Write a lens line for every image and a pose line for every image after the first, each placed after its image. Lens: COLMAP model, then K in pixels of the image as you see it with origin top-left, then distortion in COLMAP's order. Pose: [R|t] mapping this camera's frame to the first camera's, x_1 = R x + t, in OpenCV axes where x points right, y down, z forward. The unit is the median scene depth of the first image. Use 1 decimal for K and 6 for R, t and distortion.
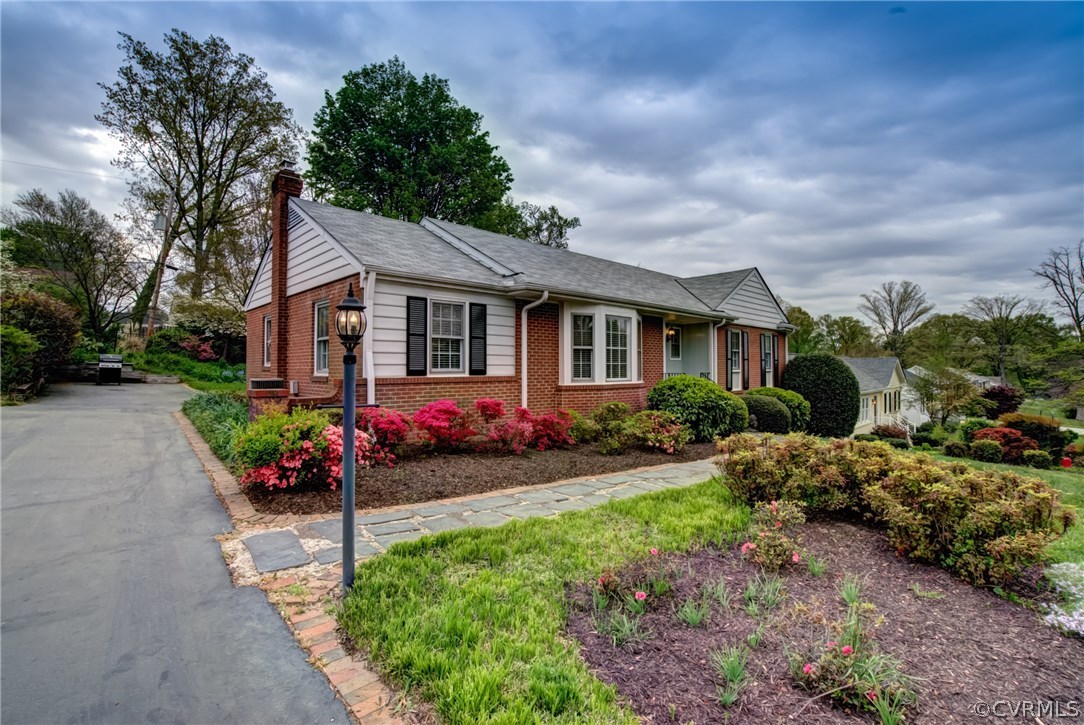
lens RADIAL K [[493.2, 0, 542.0], [0, 493.2, 362.5], [0, 0, 1]] dist [-0.037514, 0.015467]
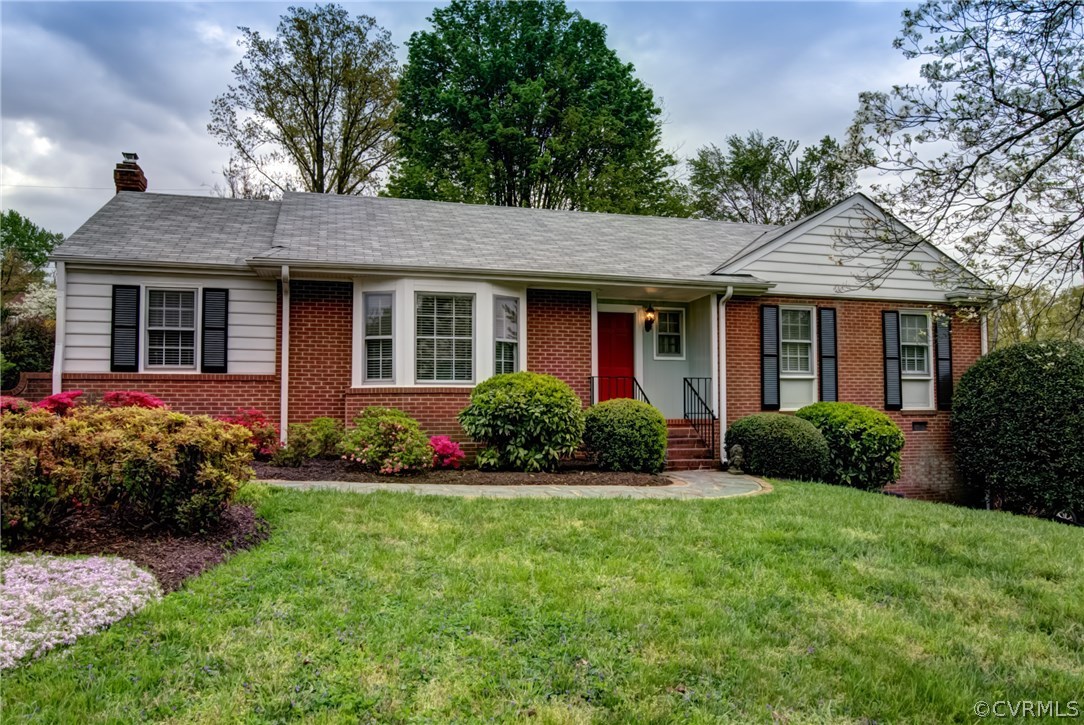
lens RADIAL K [[732.2, 0, 540.9], [0, 732.2, 394.6], [0, 0, 1]] dist [-0.009202, -0.000977]
pose [[0.876607, -0.011202, -0.481076, 0.950298], [0.007698, 0.999928, -0.009257, 0.077729], [0.481145, 0.004412, 0.876630, 0.168518]]
